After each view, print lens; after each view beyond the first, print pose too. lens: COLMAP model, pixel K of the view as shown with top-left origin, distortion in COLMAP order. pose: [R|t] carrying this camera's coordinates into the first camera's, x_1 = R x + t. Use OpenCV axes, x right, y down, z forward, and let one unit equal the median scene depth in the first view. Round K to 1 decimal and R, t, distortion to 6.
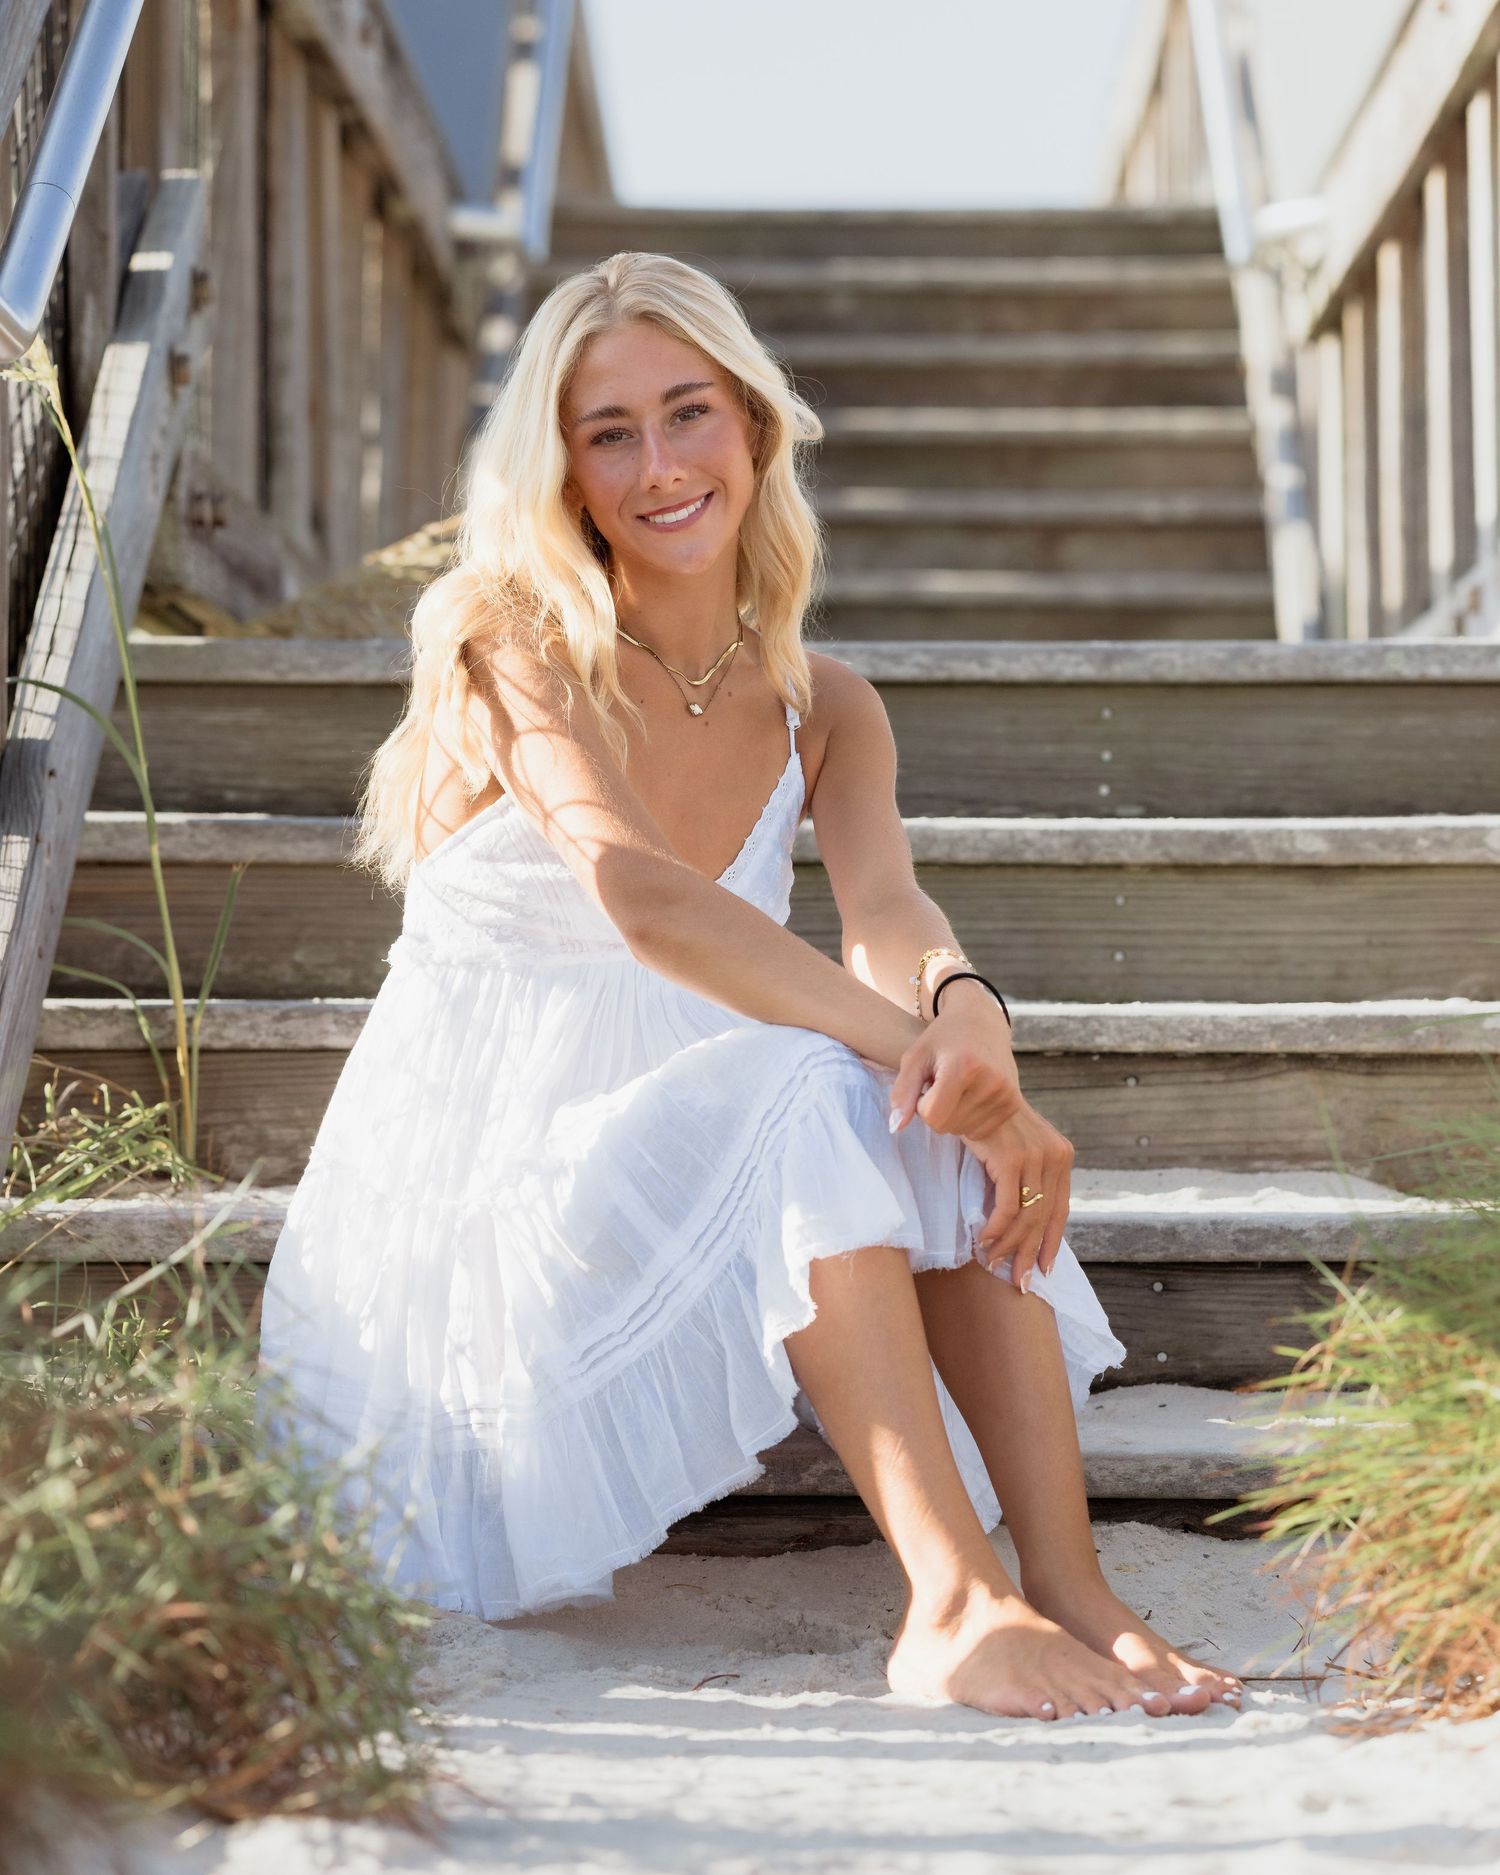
lens RADIAL K [[6970.3, 0, 846.0], [0, 6970.3, 938.7], [0, 0, 1]] dist [0.036926, -0.757861]
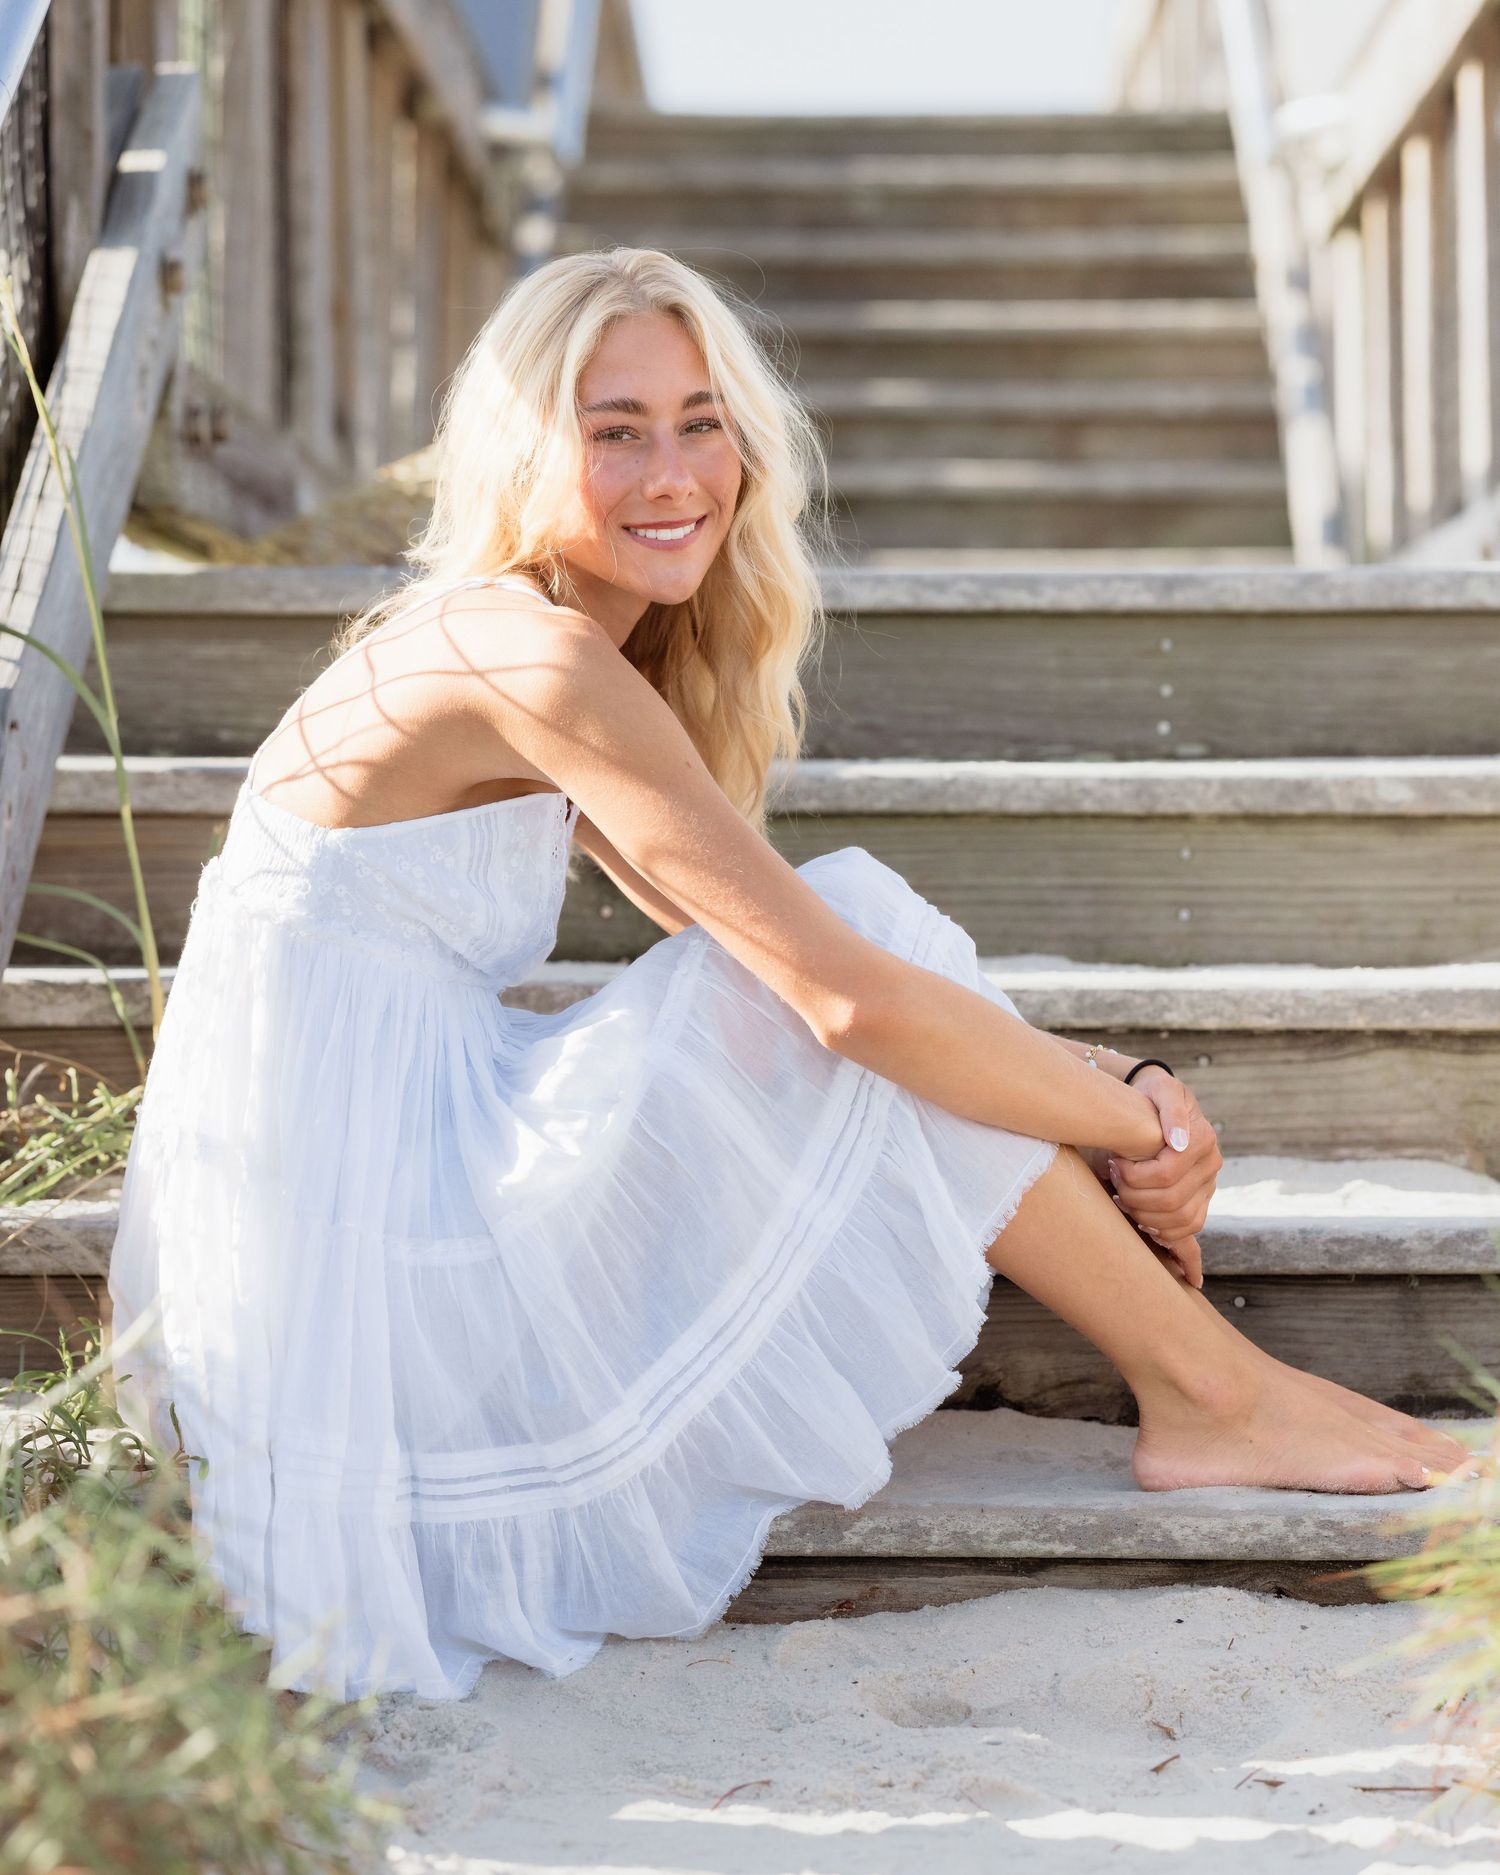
lens RADIAL K [[6525.8, 0, 750.0], [0, 6525.8, 937.5], [0, 0, 1]] dist [-0.052853, 1.474916]
pose [[0.999835, -0.001326, -0.018113, -0.002548], [0.001711, 0.999773, 0.021258, -0.012858], [0.018080, -0.021285, 0.999610, 0.139948]]
